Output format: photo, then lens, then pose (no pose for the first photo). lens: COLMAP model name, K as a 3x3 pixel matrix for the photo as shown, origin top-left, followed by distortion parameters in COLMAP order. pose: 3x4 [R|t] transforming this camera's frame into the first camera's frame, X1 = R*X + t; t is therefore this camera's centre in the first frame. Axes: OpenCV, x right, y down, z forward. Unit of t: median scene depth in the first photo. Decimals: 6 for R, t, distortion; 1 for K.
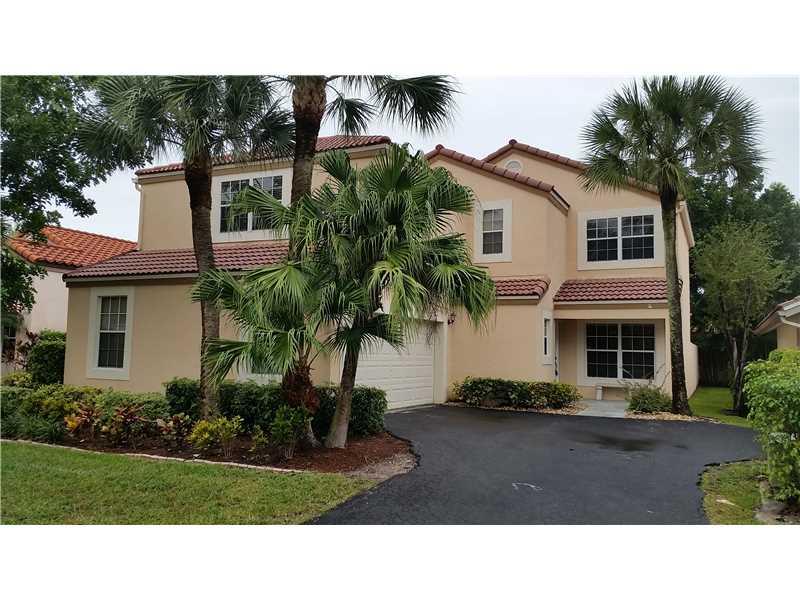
lens RADIAL K [[660.6, 0, 395.6], [0, 660.6, 303.7], [0, 0, 1]] dist [0.089483, -0.106367]
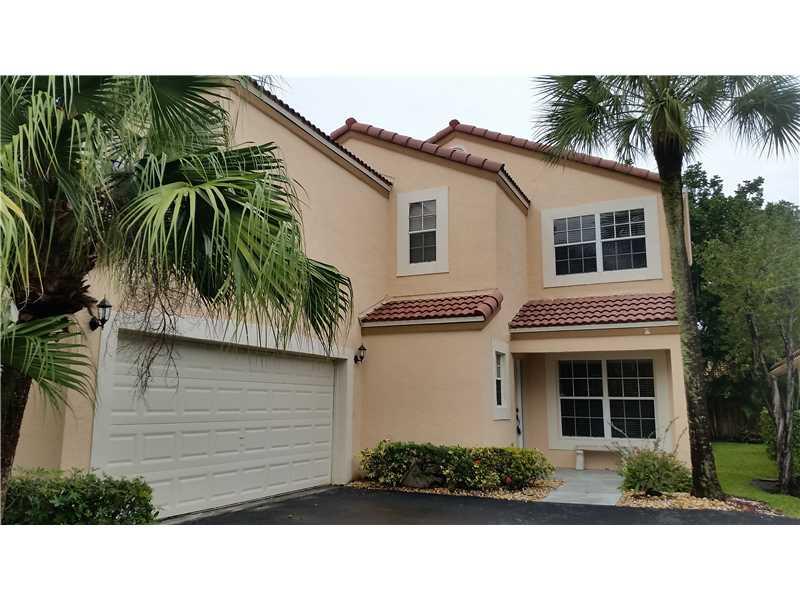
lens RADIAL K [[660.6, 0, 400.5], [0, 660.6, 296.0], [0, 0, 1]] dist [0.089483, -0.106367]
pose [[0.999328, -0.012670, 0.034386, 0.099028], [0.015739, 0.995771, -0.090516, 0.024169], [-0.033094, 0.090997, 0.995301, 0.304284]]
